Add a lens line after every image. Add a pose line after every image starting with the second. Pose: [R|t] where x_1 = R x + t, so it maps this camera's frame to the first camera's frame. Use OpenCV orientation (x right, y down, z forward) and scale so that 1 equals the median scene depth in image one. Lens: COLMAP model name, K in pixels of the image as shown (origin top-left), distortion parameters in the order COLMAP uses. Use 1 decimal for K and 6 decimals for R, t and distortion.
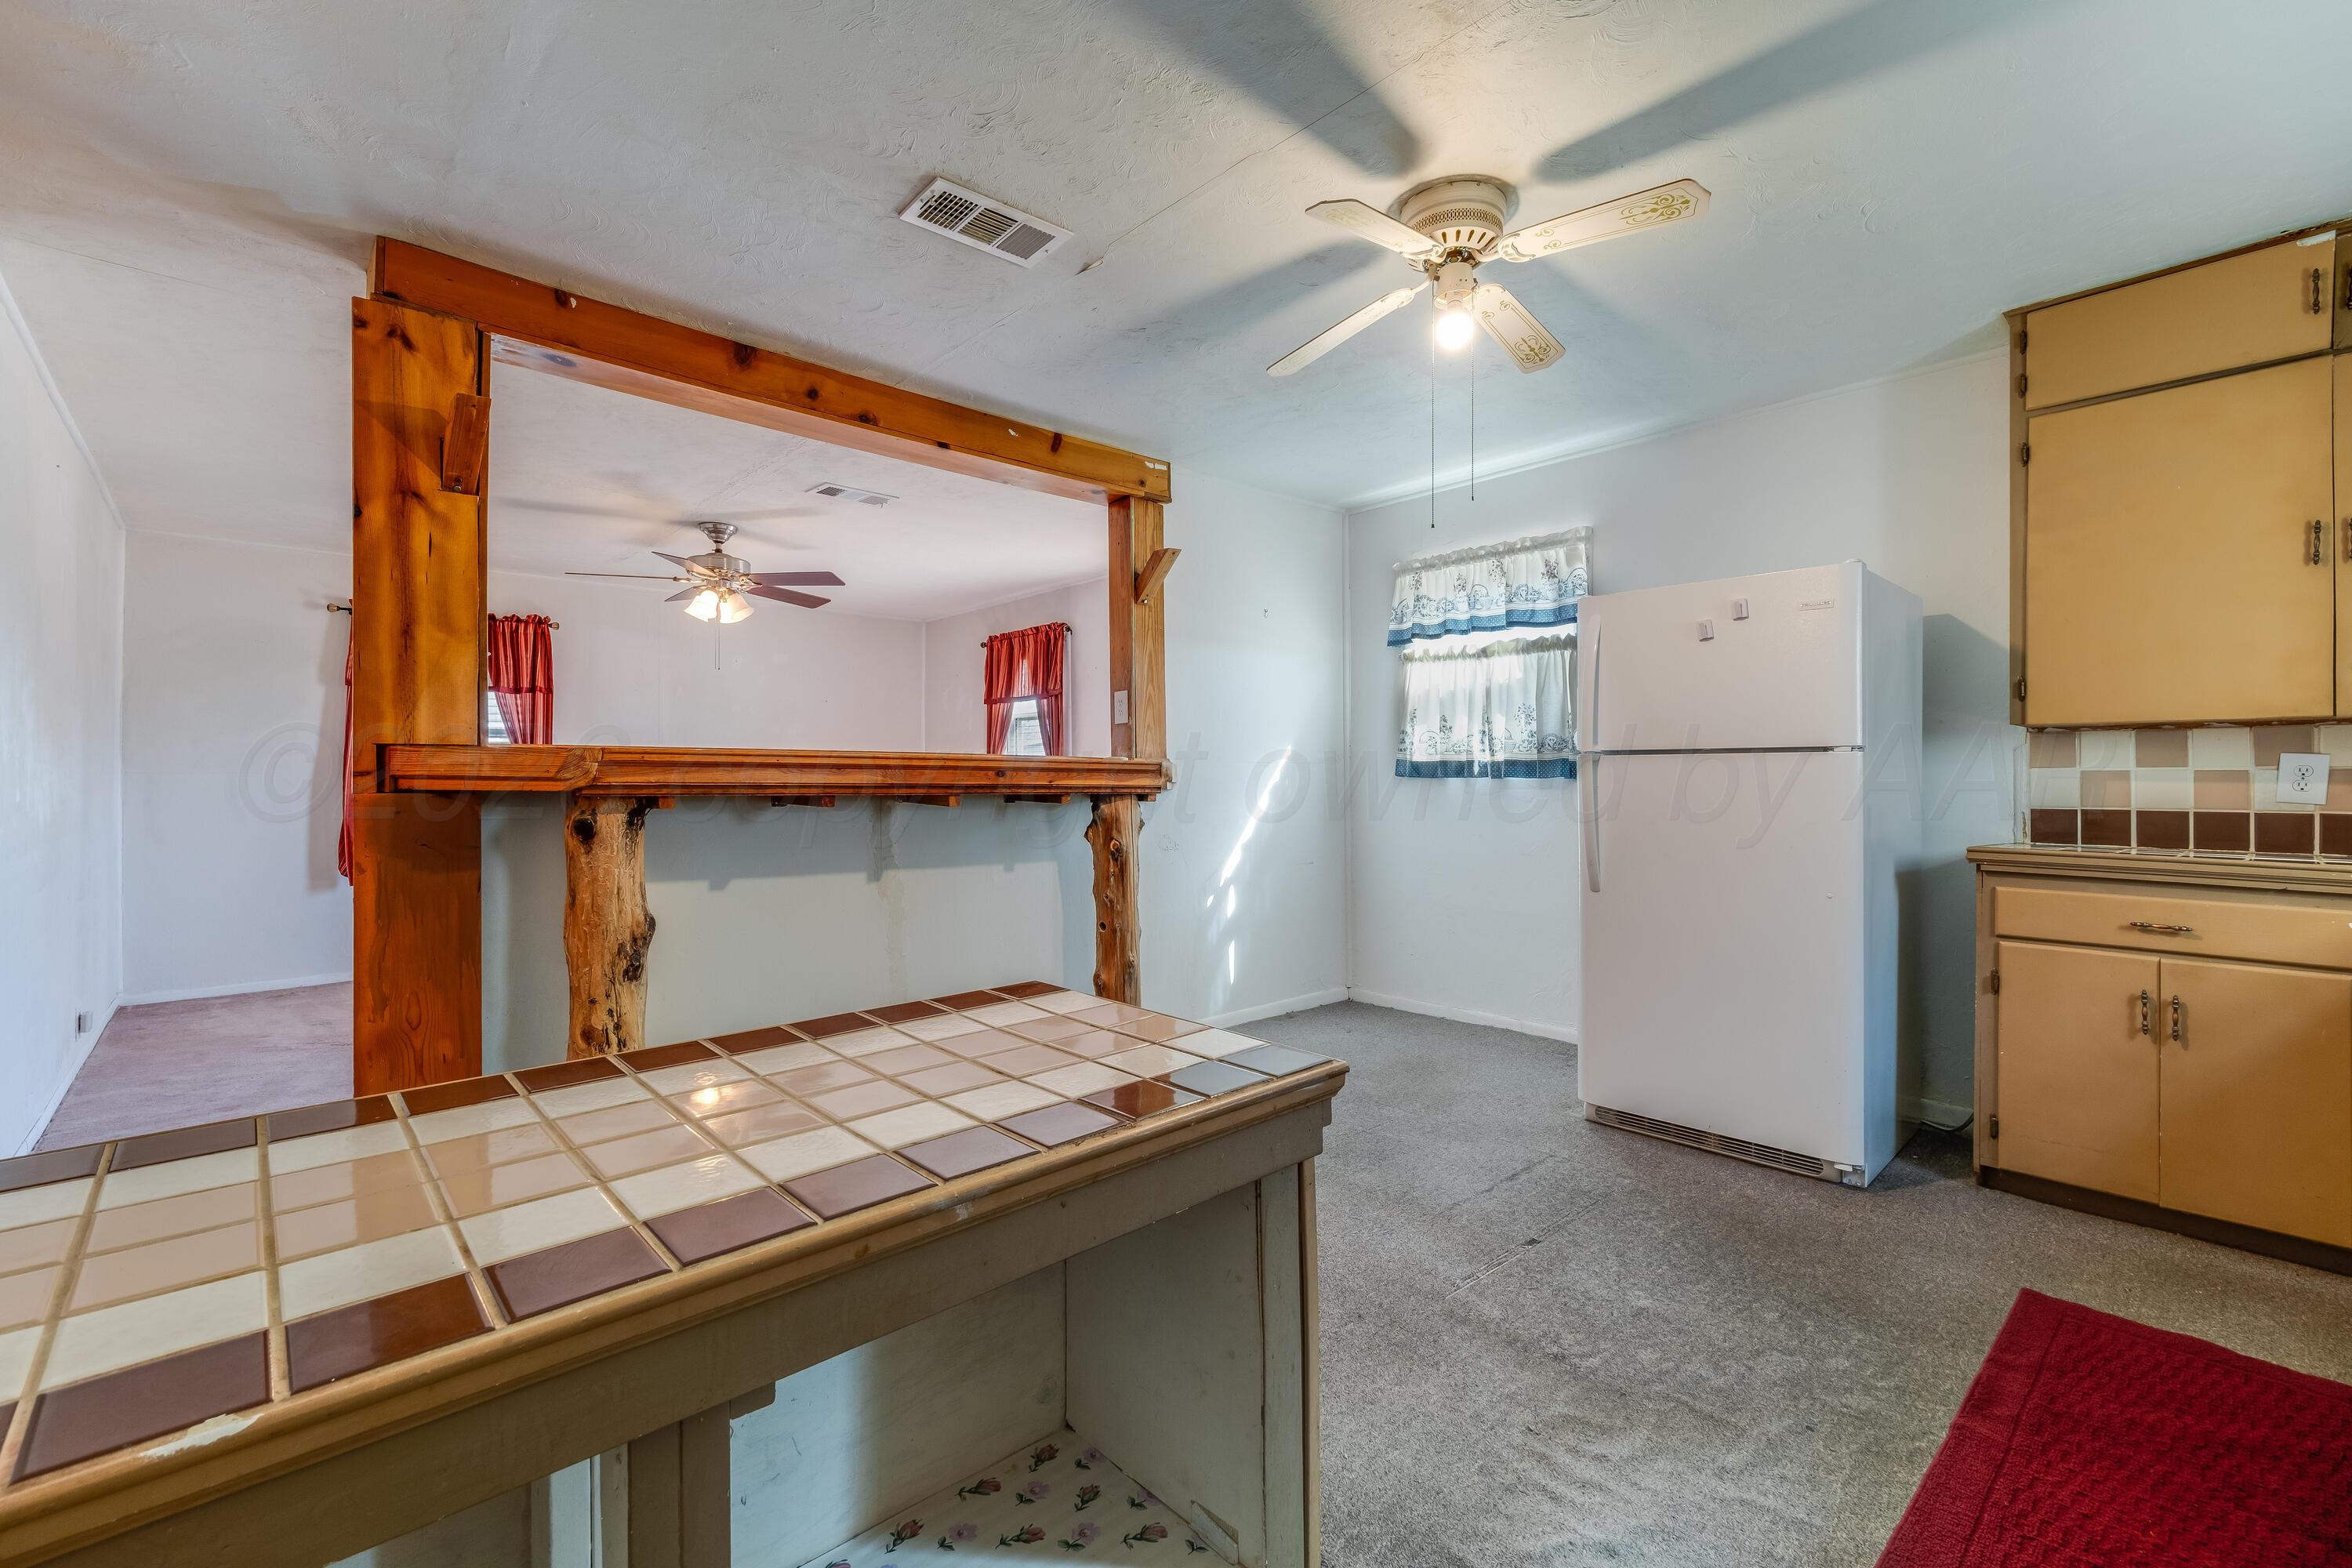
lens RADIAL K [[1006.3, 0, 1167.2], [0, 1006.3, 775.8], [0, 0, 1]] dist [-0.002319, -0.000574]
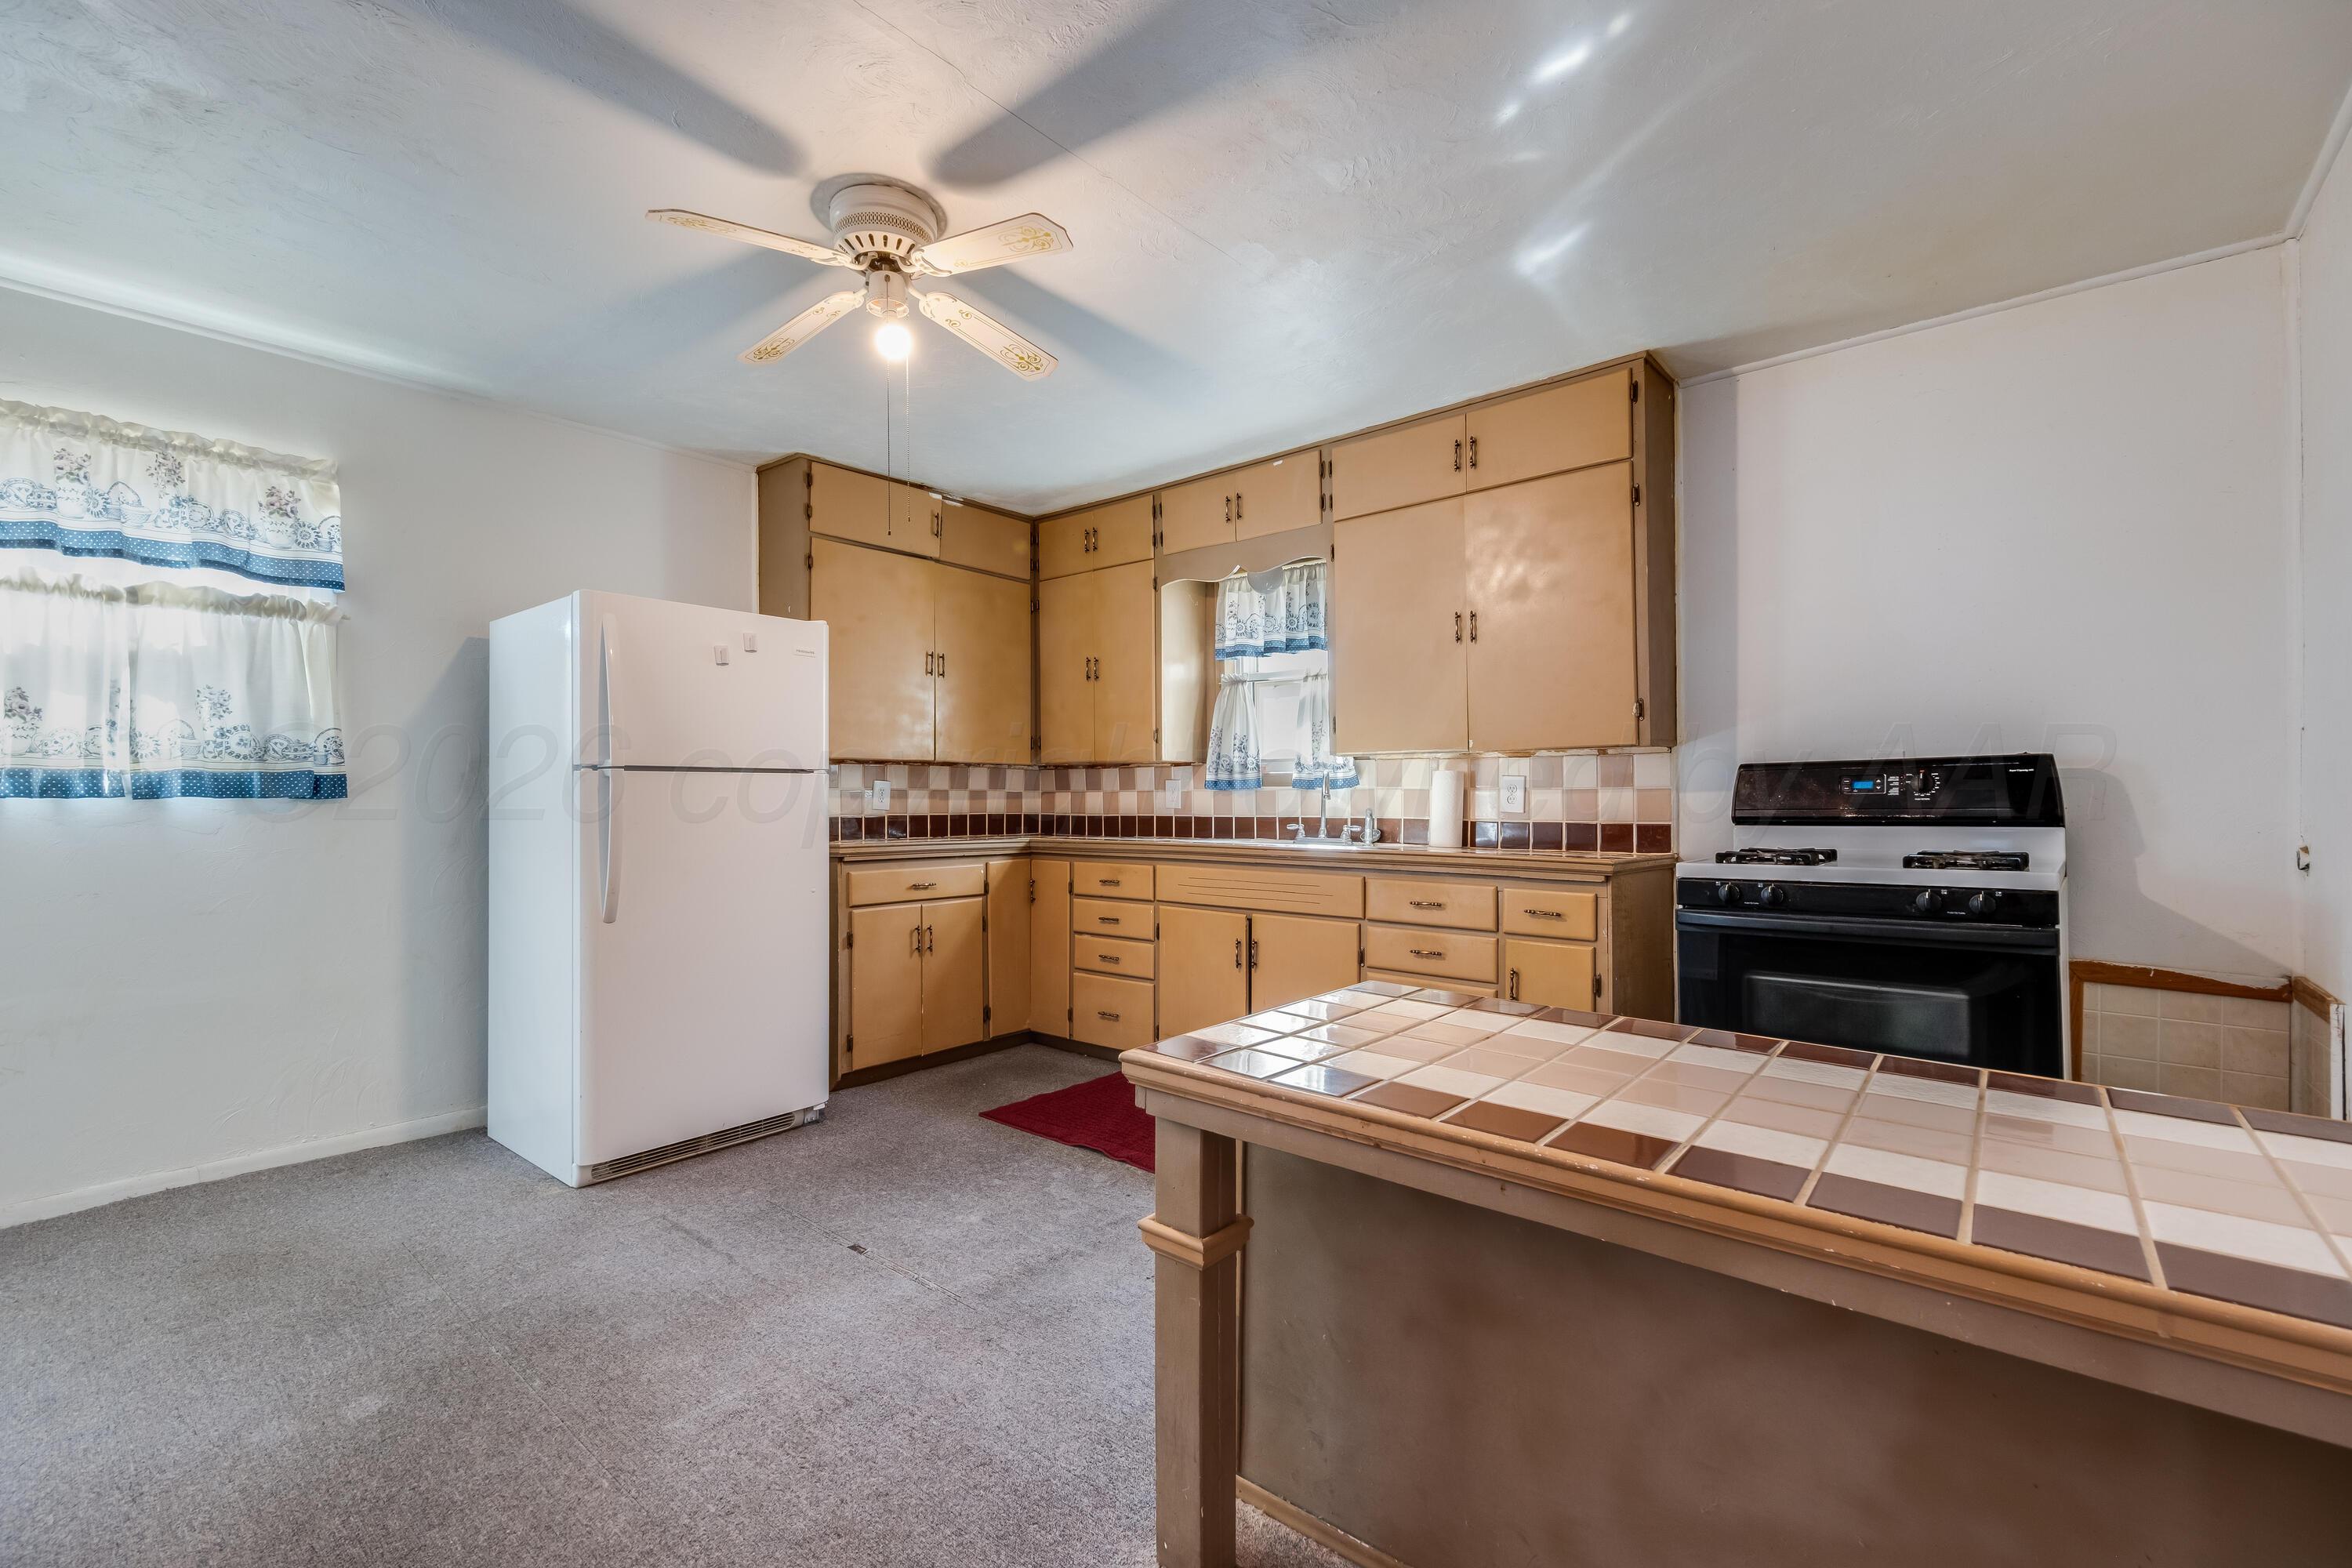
lens RADIAL K [[1006.3, 0, 1169.1], [0, 1006.3, 789.2], [0, 0, 1]] dist [-0.002319, -0.000574]
pose [[-0.139193, 0.006006, 0.990247, -0.532295], [0.004284, 0.999976, -0.005463, 0.003676], [-0.990256, 0.003482, -0.139215, 0.631526]]
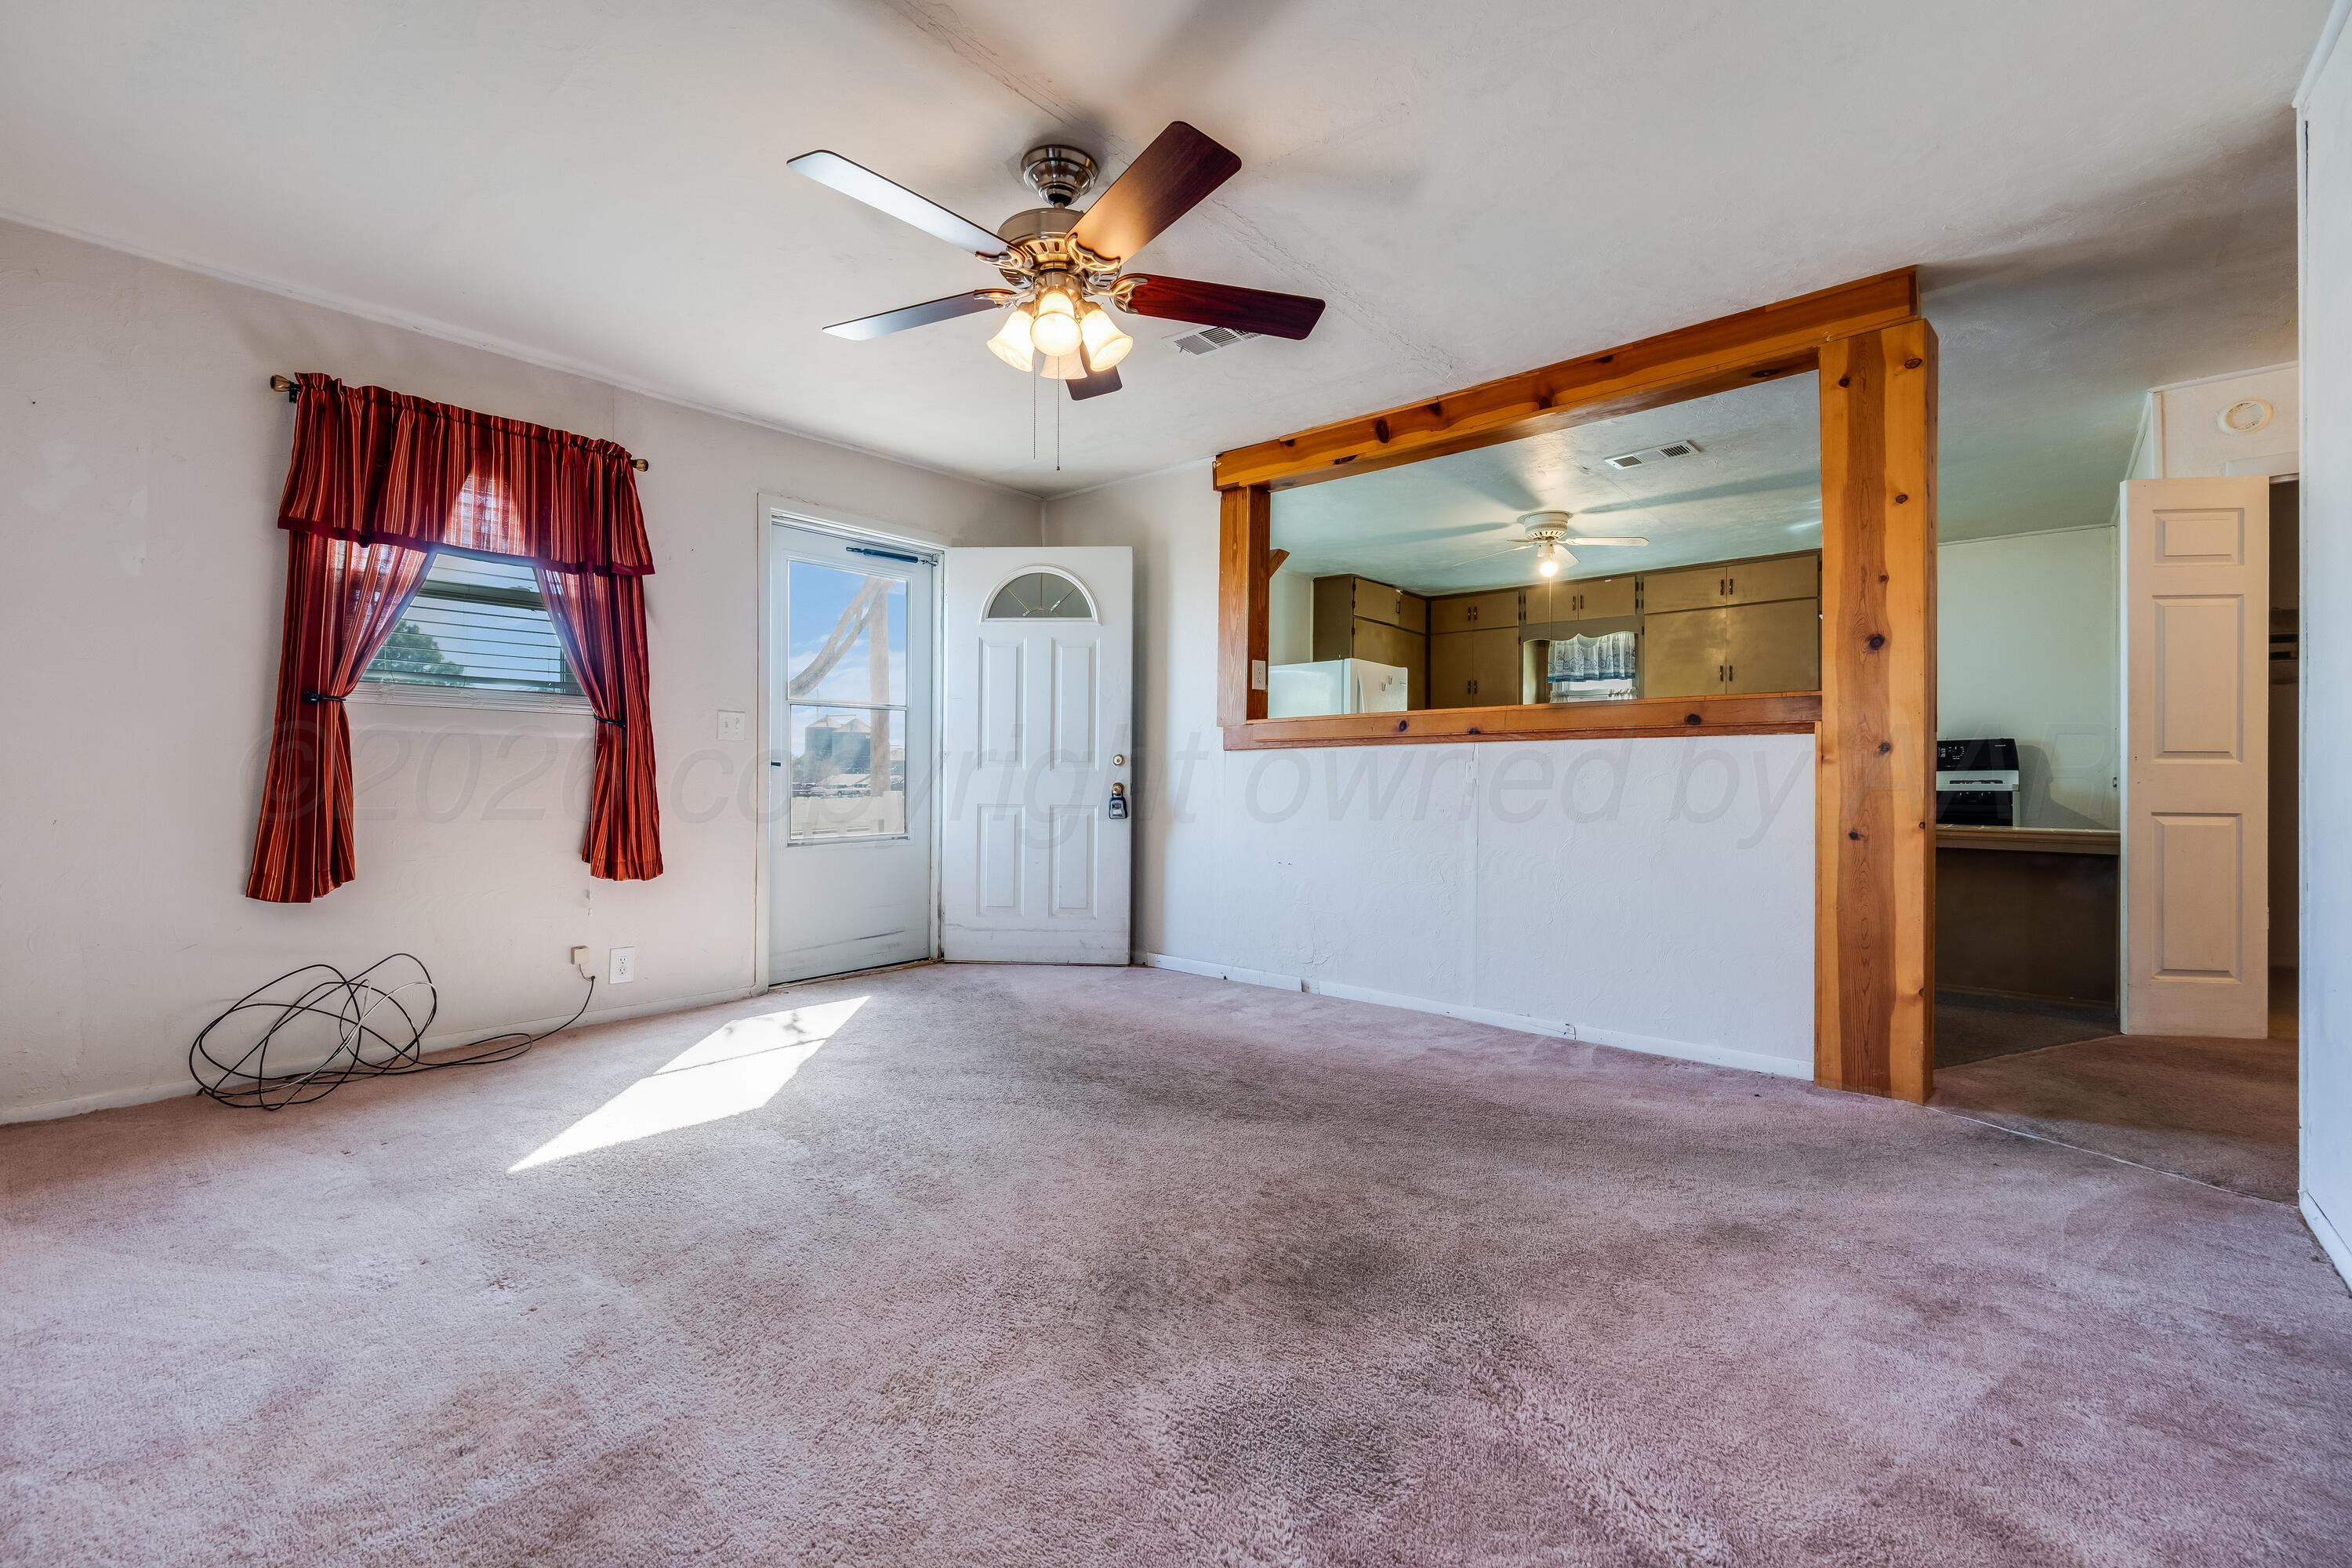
lens RADIAL K [[1006.3, 0, 1174.8], [0, 1006.3, 781.0], [0, 0, 1]] dist [-0.002319, -0.000574]
pose [[-0.153063, -0.005945, 0.988199, -1.451271], [0.003184, 0.999974, 0.006509, 0.036862], [-0.988211, 0.004143, -0.153040, 1.655938]]
